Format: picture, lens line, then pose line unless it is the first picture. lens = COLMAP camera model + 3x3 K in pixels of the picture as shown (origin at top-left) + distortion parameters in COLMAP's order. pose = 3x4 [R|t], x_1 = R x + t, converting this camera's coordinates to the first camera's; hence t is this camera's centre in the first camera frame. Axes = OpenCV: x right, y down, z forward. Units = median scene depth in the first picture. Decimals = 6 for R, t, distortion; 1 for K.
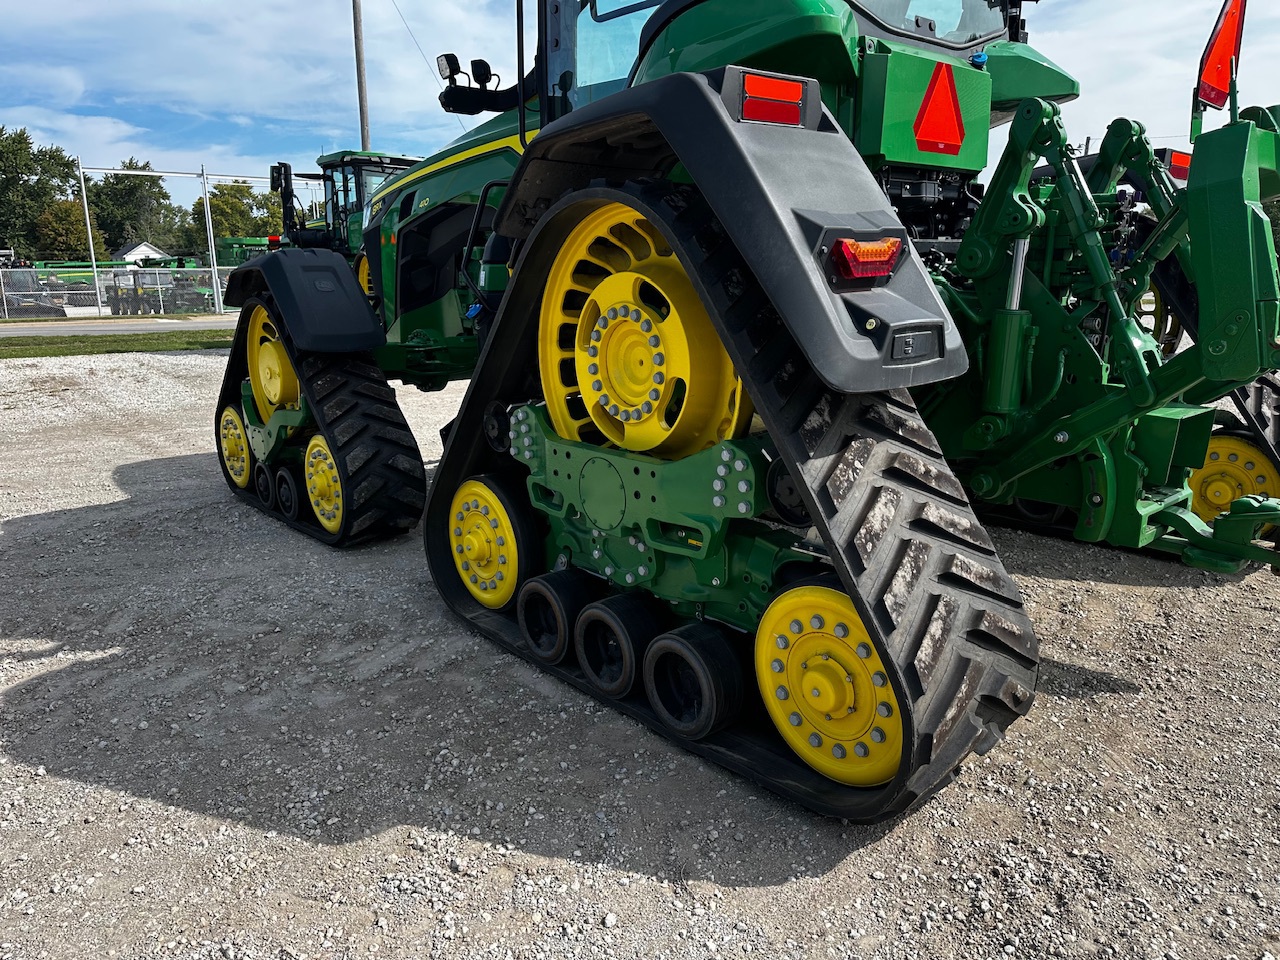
lens RADIAL K [[901.1, 0, 650.6], [0, 901.1, 470.7], [0, 0, 1]] dist [0.060825, -0.080928]
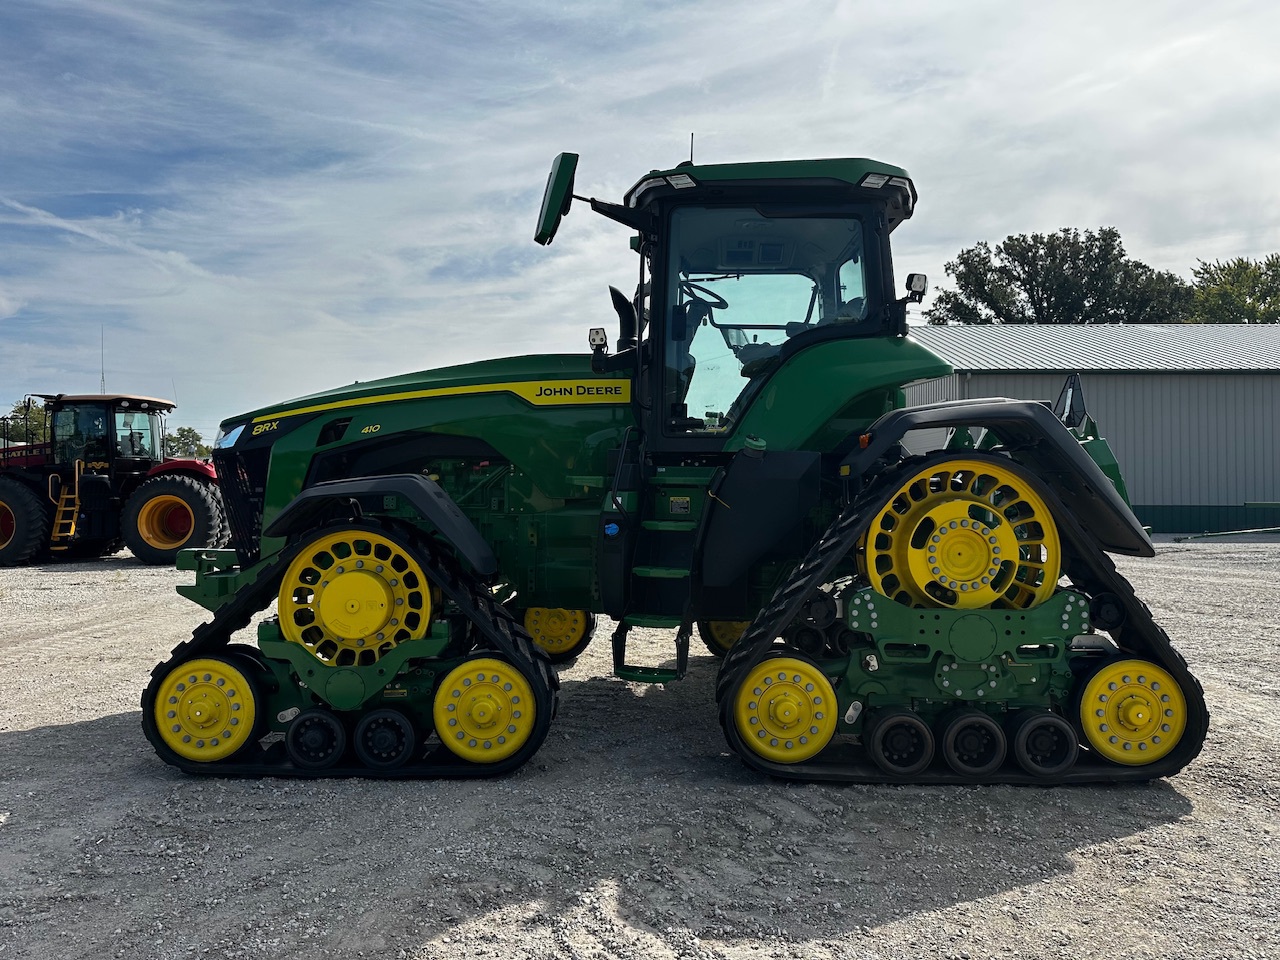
lens RADIAL K [[901.1, 0, 643.5], [0, 901.1, 458.5], [0, 0, 1]] dist [0.060825, -0.080928]
pose [[0.682061, 0.037455, 0.730335, -1.610900], [0.149732, 0.970377, -0.189600, -0.063254], [-0.715802, 0.238673, 0.656249, 0.285796]]
